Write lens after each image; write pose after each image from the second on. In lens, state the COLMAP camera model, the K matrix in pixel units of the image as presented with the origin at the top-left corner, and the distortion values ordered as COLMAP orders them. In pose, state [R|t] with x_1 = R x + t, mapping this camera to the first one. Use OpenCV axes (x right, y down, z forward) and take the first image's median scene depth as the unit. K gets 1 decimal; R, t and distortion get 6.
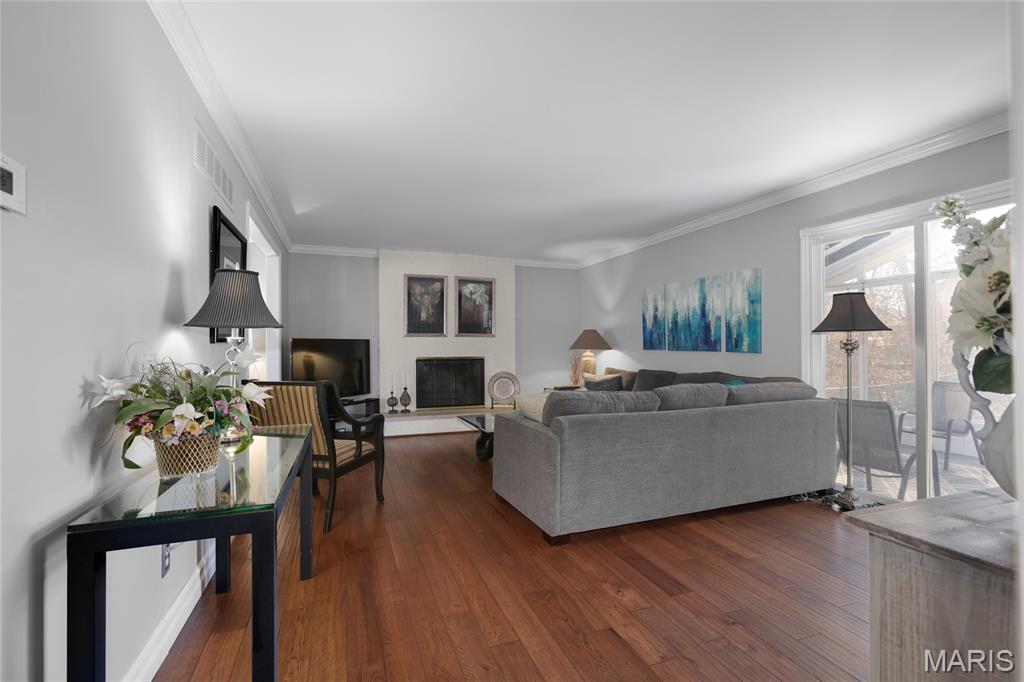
lens RADIAL K [[465.2, 0, 513.2], [0, 465.2, 343.8], [0, 0, 1]] dist [0.001315, -0.000149]
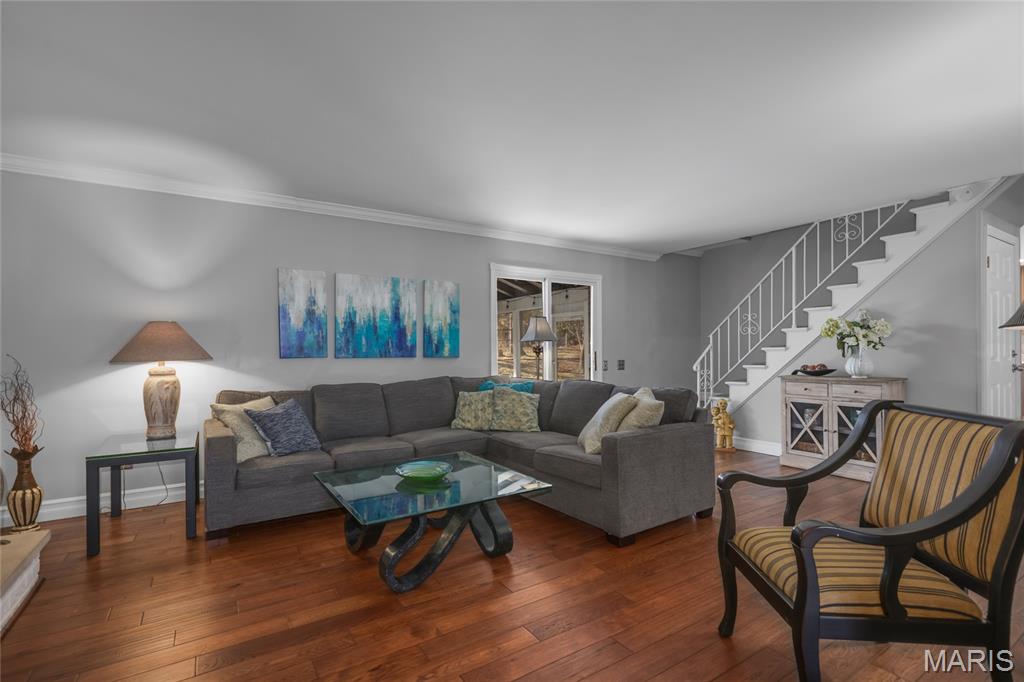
lens RADIAL K [[465.2, 0, 511.6], [0, 465.2, 343.4], [0, 0, 1]] dist [0.001315, -0.000149]
pose [[-0.217748, 0.002025, 0.976003, -0.540728], [-0.003284, 0.999991, -0.002808, -0.010076], [-0.976000, -0.003817, -0.217739, 0.977380]]
